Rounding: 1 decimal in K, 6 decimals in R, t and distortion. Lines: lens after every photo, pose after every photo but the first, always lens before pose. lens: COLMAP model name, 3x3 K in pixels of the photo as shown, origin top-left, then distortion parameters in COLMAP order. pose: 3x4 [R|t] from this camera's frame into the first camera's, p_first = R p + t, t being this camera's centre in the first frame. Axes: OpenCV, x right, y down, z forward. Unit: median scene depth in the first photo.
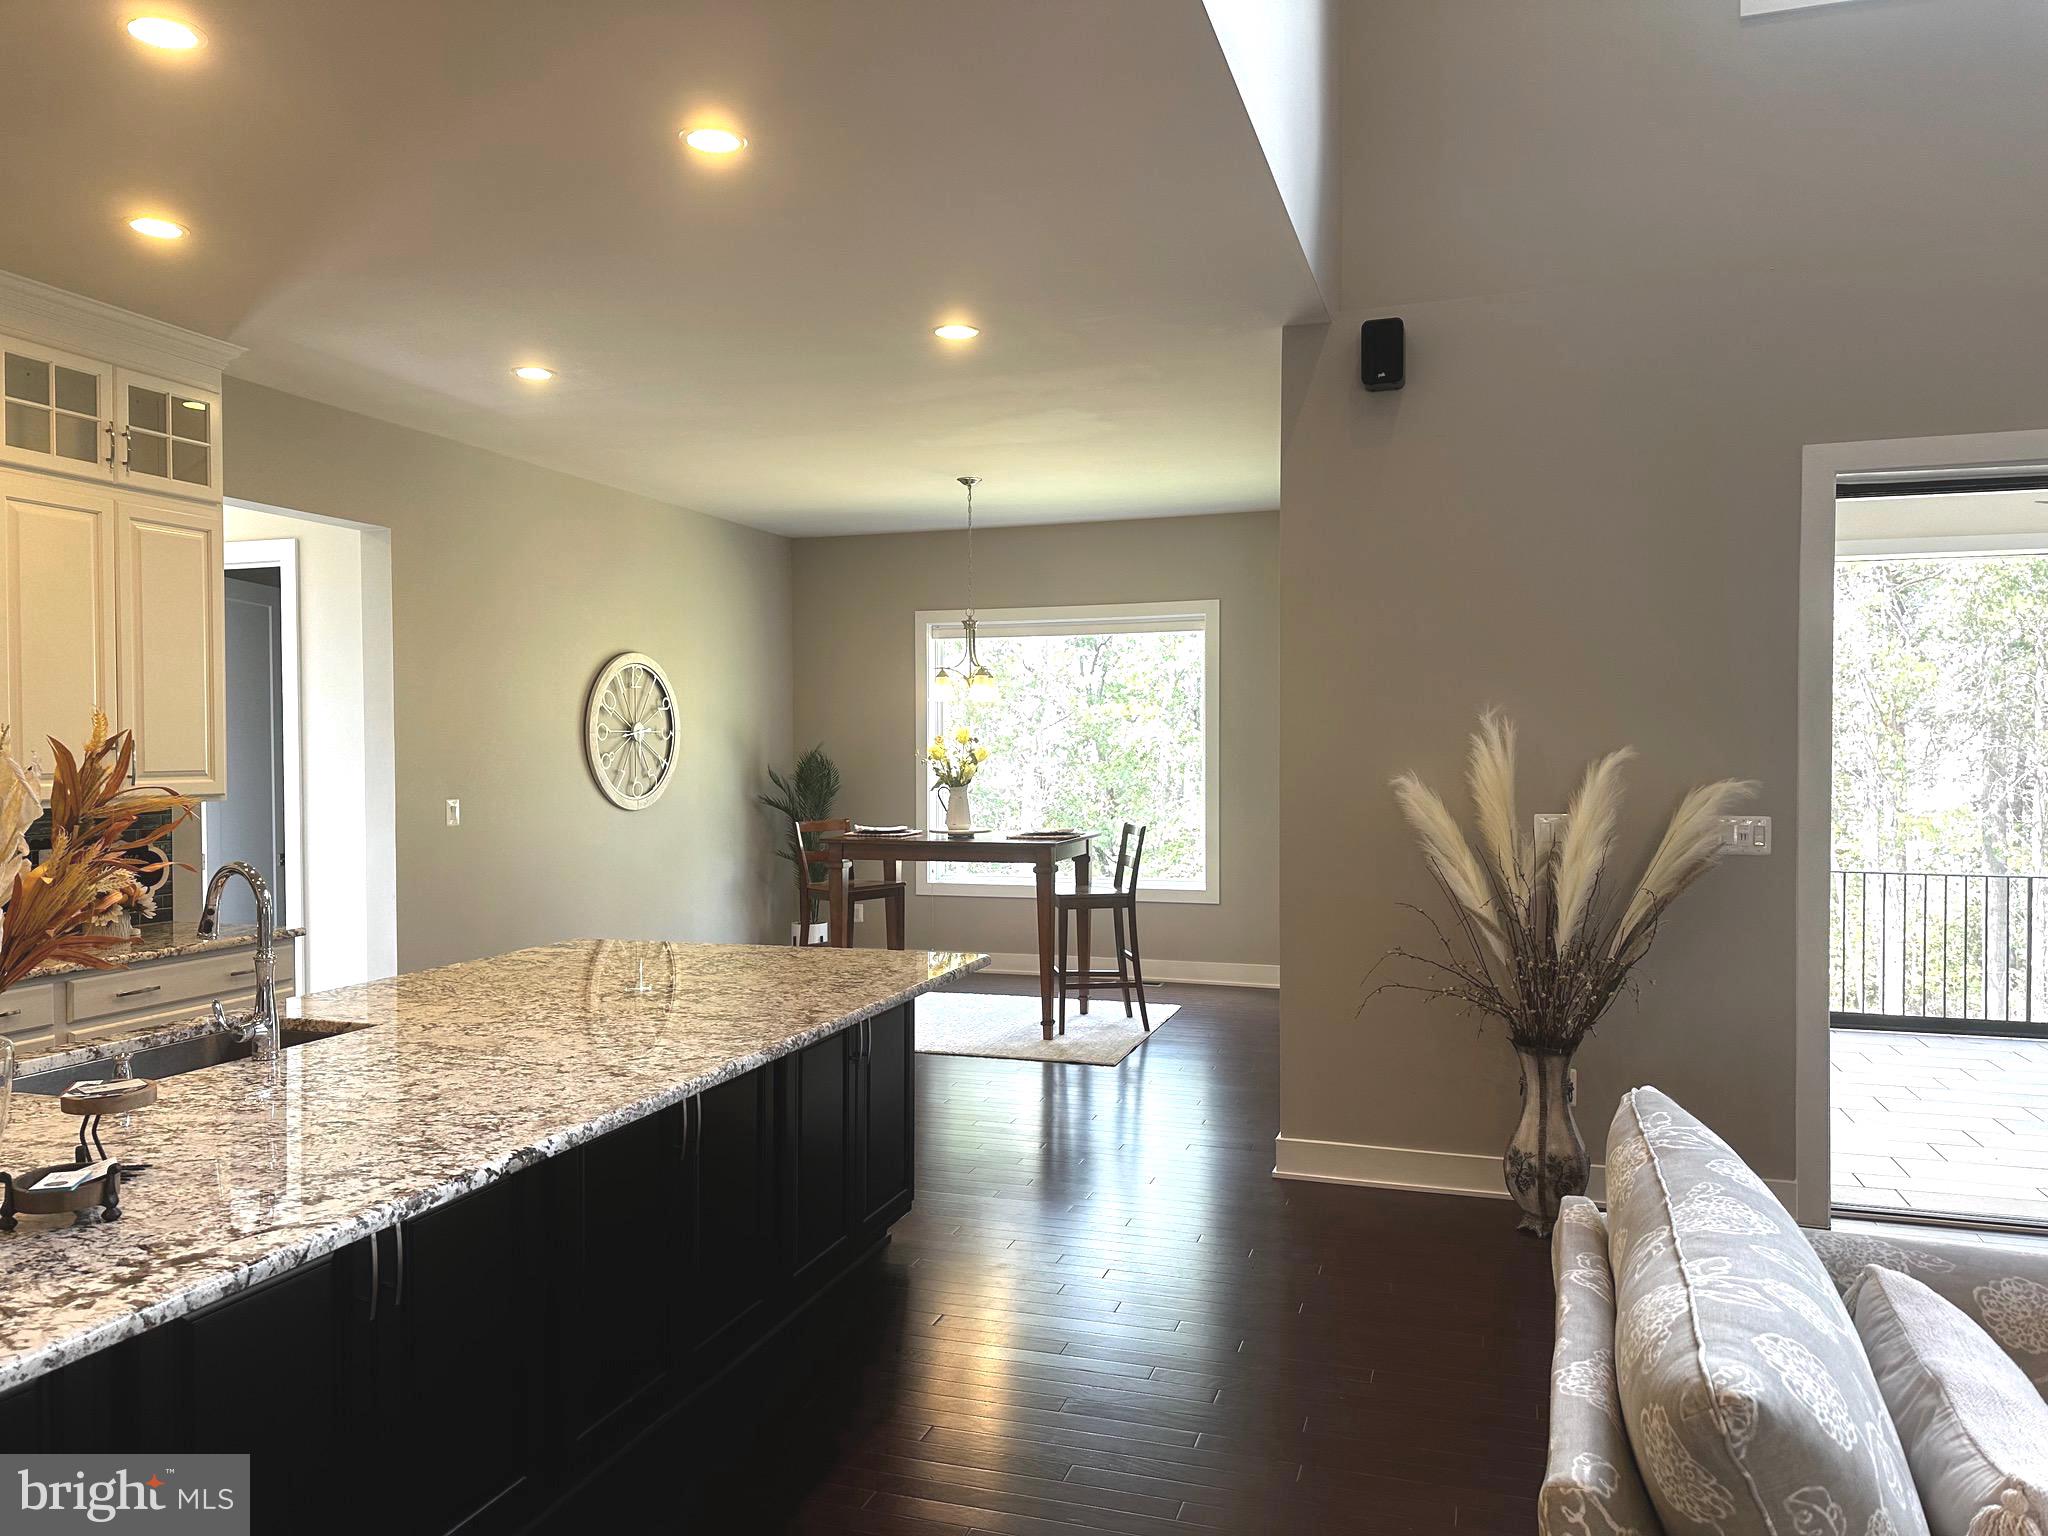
lens RADIAL K [[1425.7, 0, 1017.6], [0, 1425.7, 760.2], [0, 0, 1]] dist [0.079121, -0.086720]
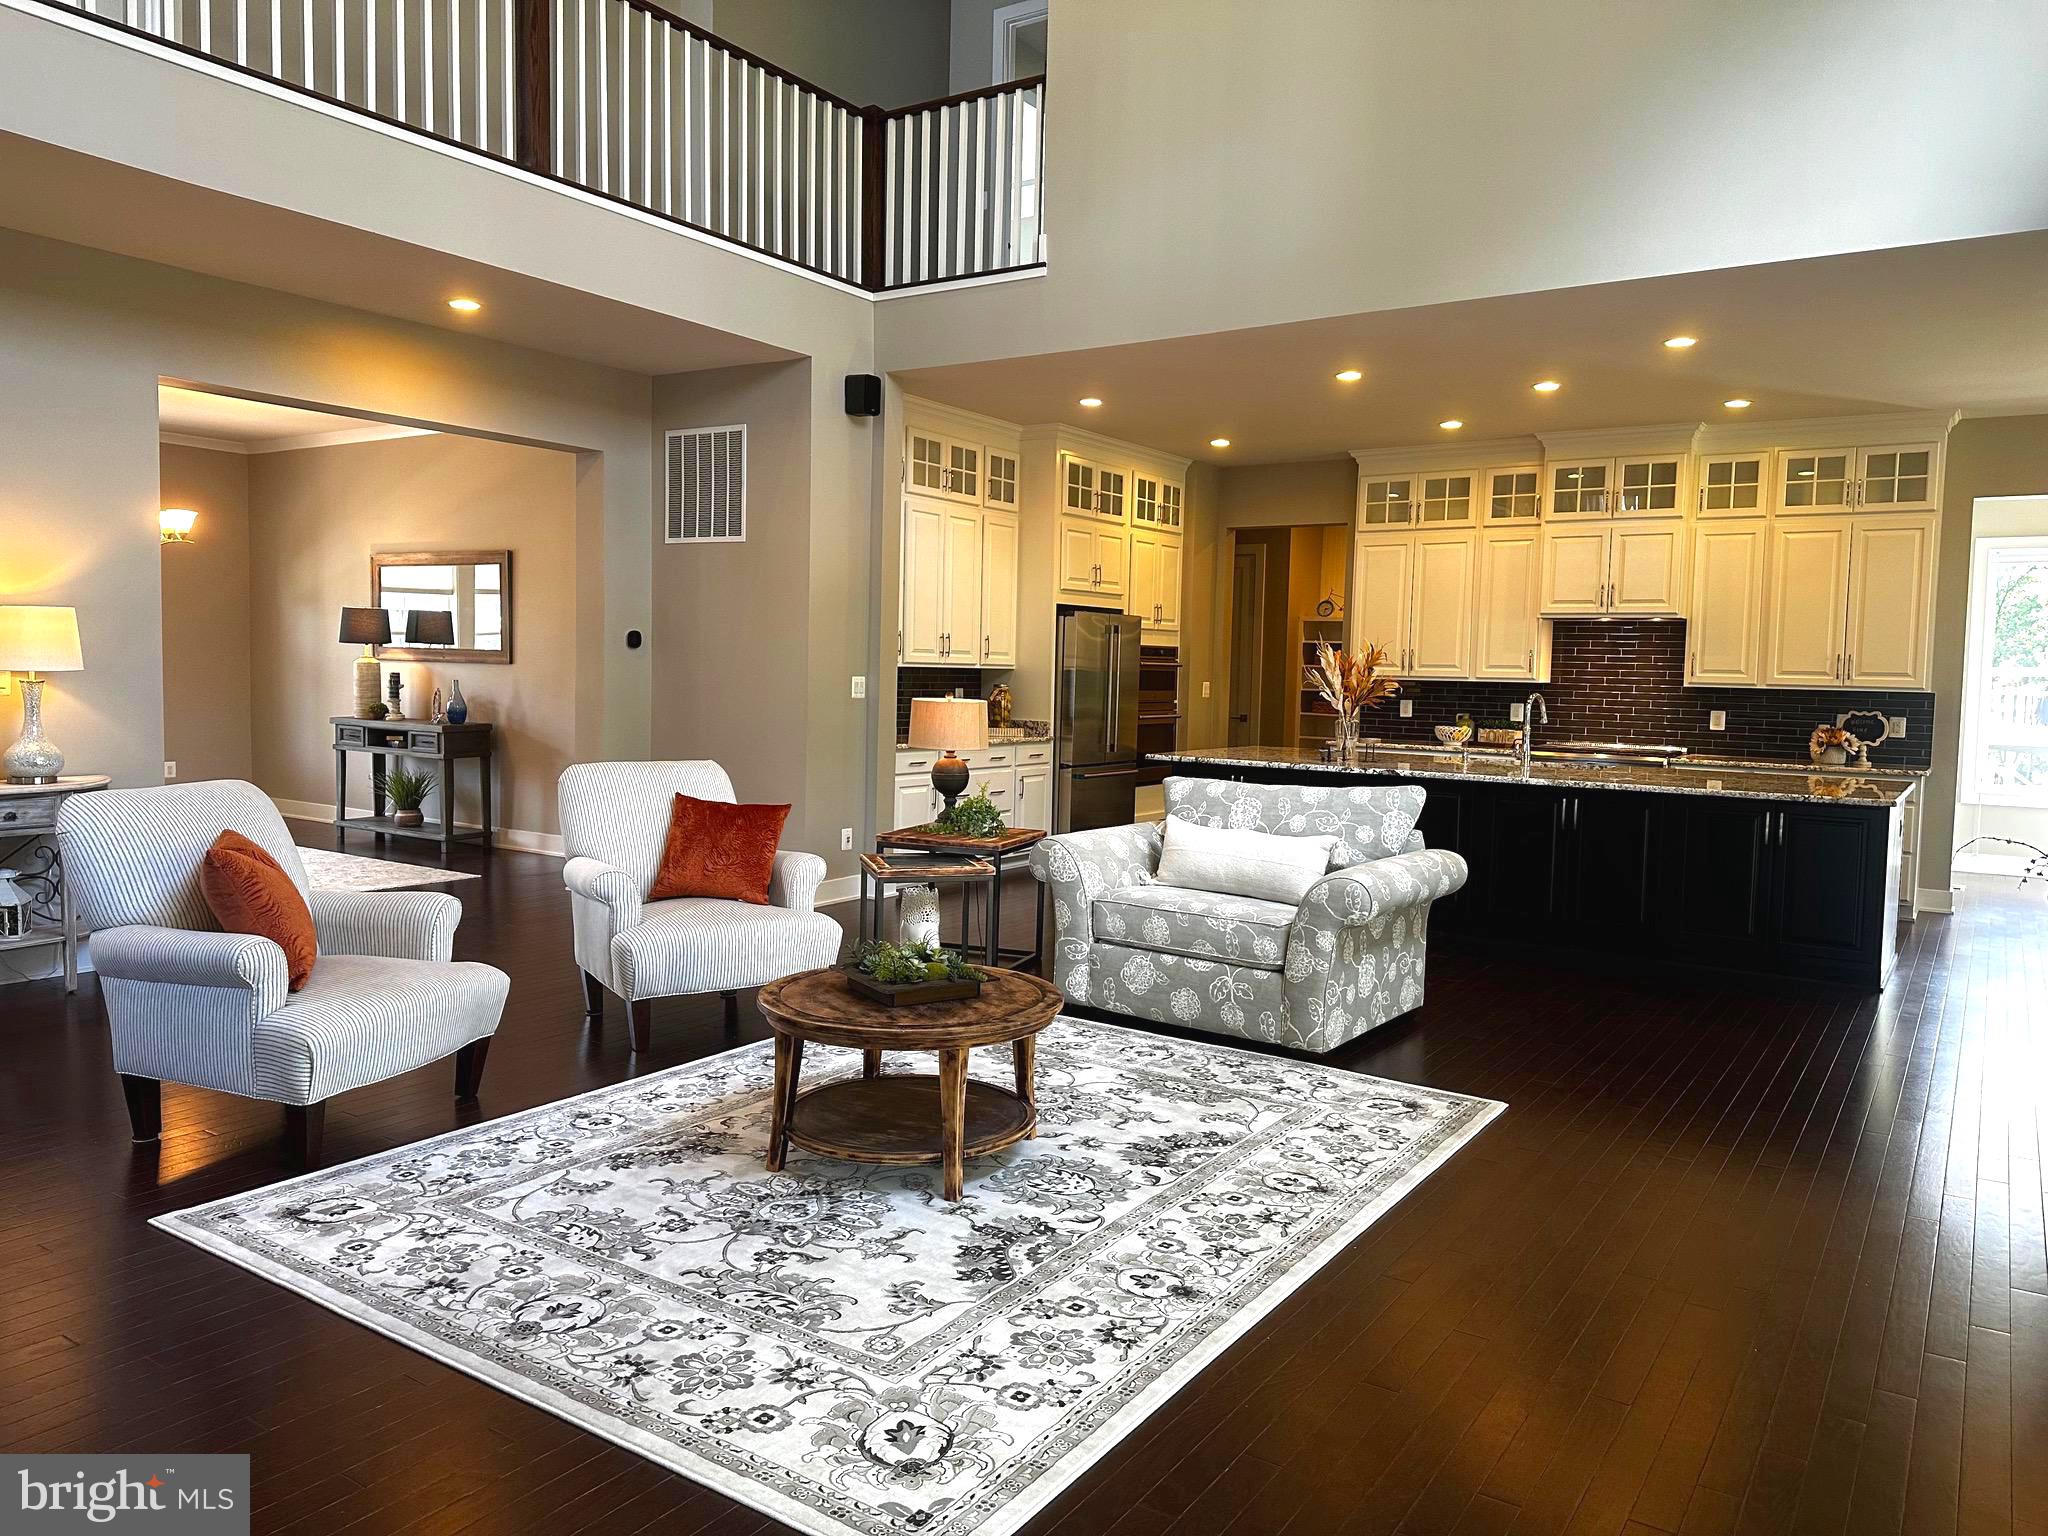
lens RADIAL K [[1431.6, 0, 1027.5], [0, 1431.6, 740.1], [0, 0, 1]] dist [0.091607, -0.131824]
pose [[-0.278052, 0.044538, -0.959533, 1.250996], [-0.029718, 0.998047, 0.054938, 0.020316], [0.960106, 0.043791, -0.276186, 0.464180]]
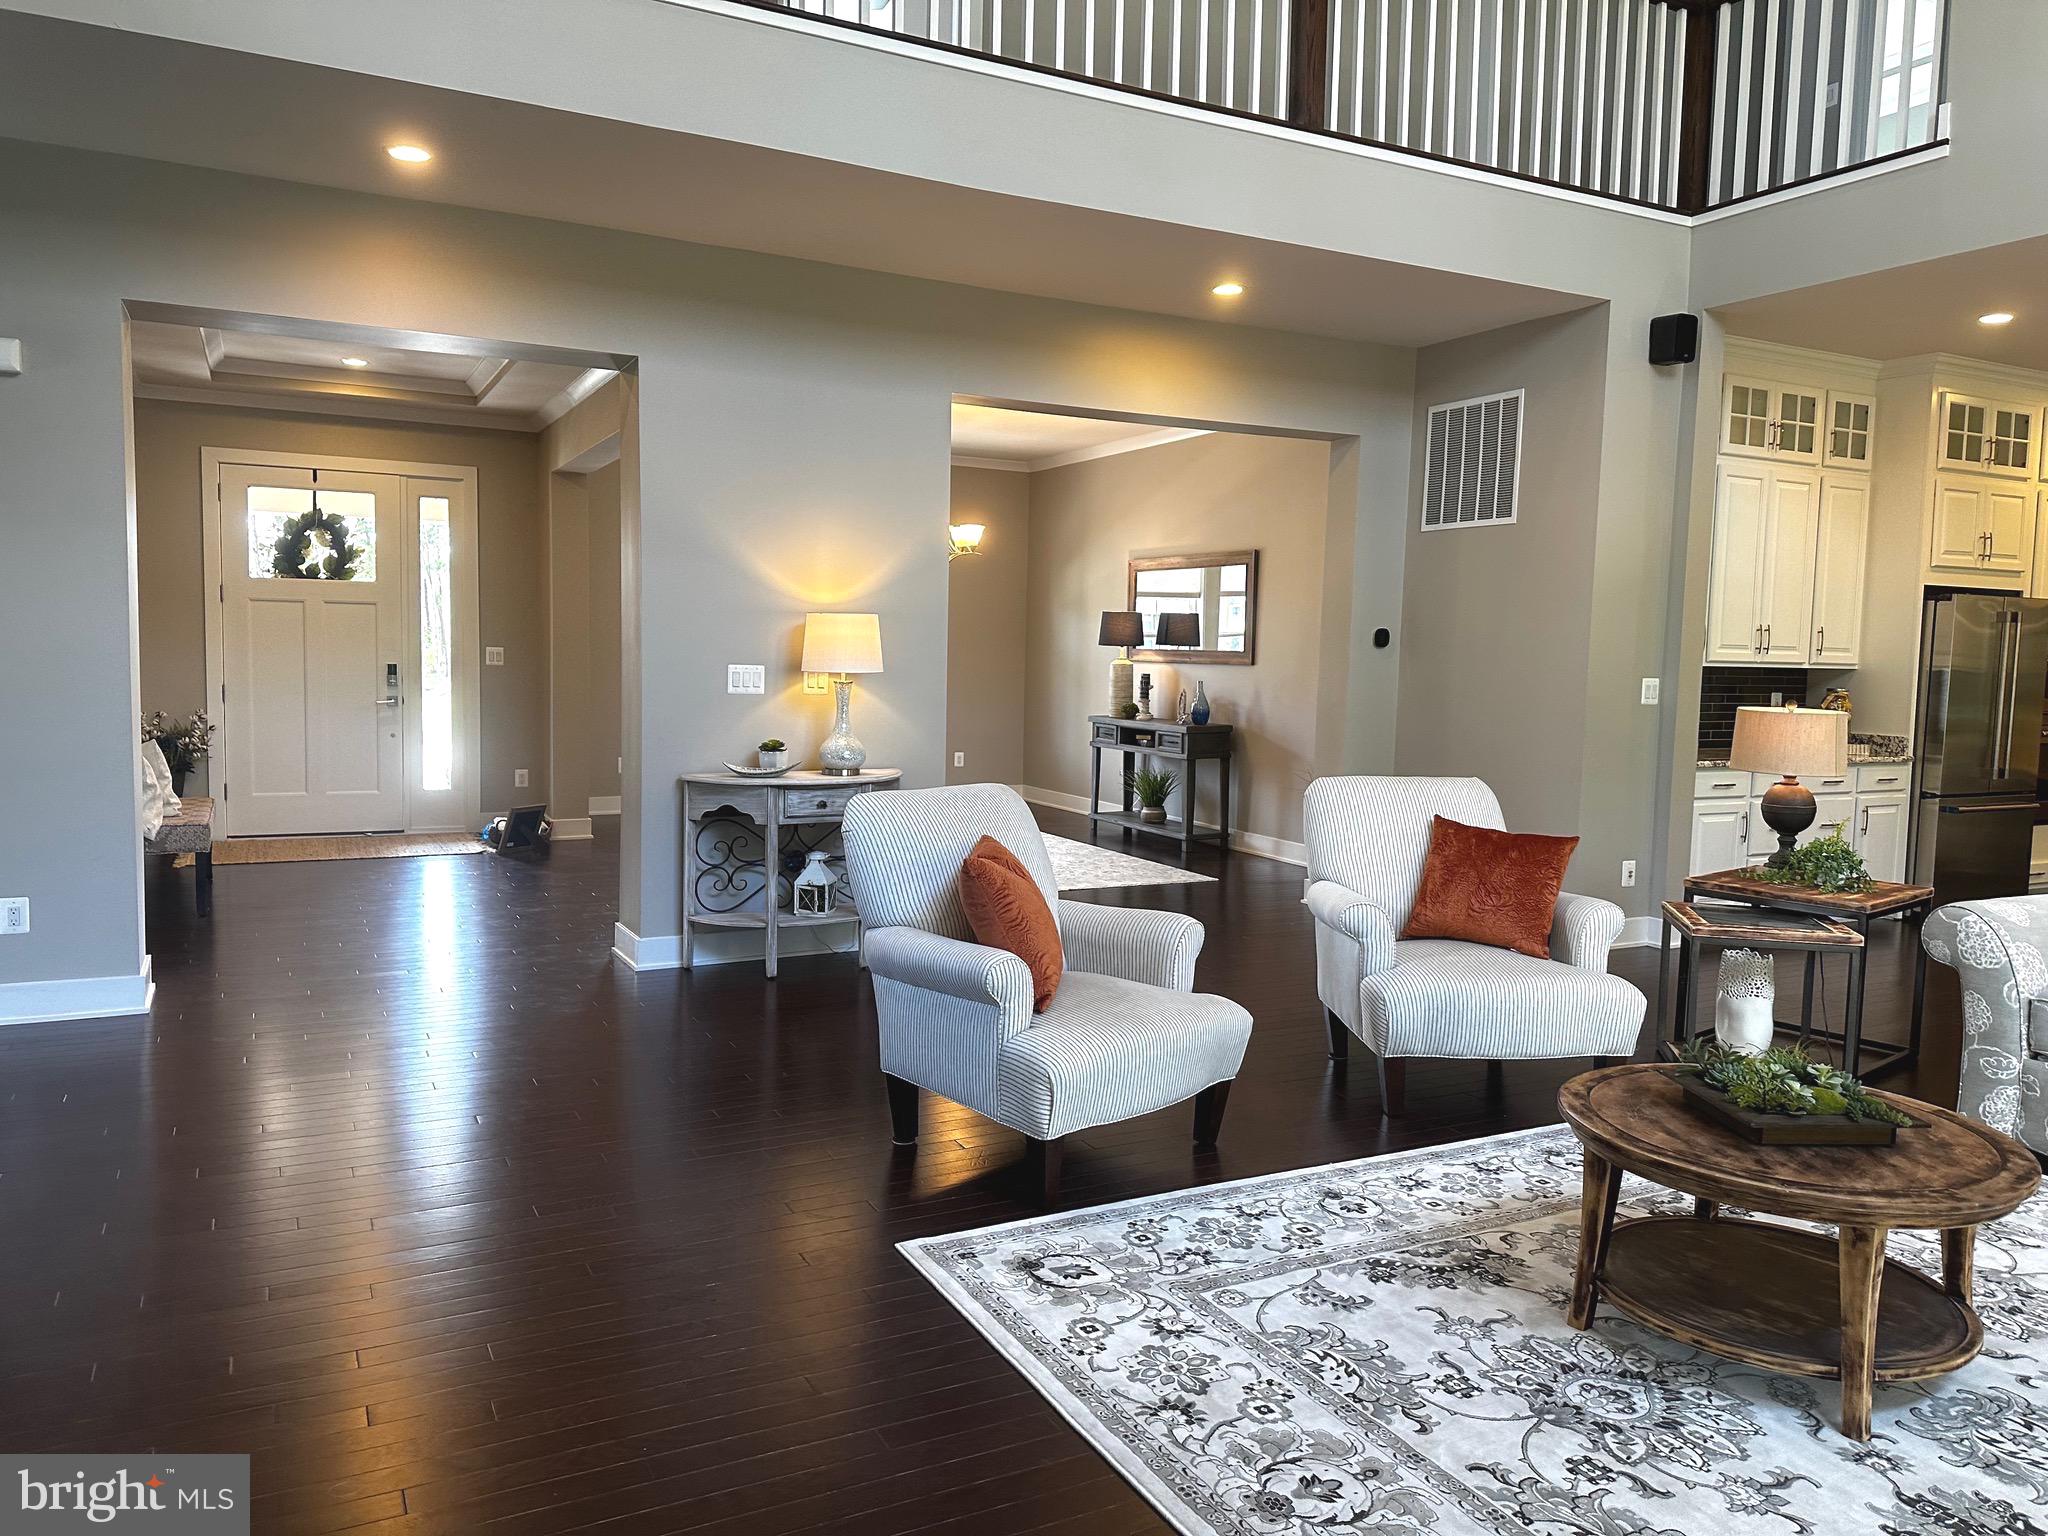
lens RADIAL K [[1425.7, 0, 1017.6], [0, 1425.7, 760.2], [0, 0, 1]] dist [0.079121, -0.086720]
pose [[-0.705124, 0.042356, -0.707817, 1.141831], [-0.024723, 0.996139, 0.084238, 0.019698], [0.708652, 0.076898, -0.701355, 0.375123]]
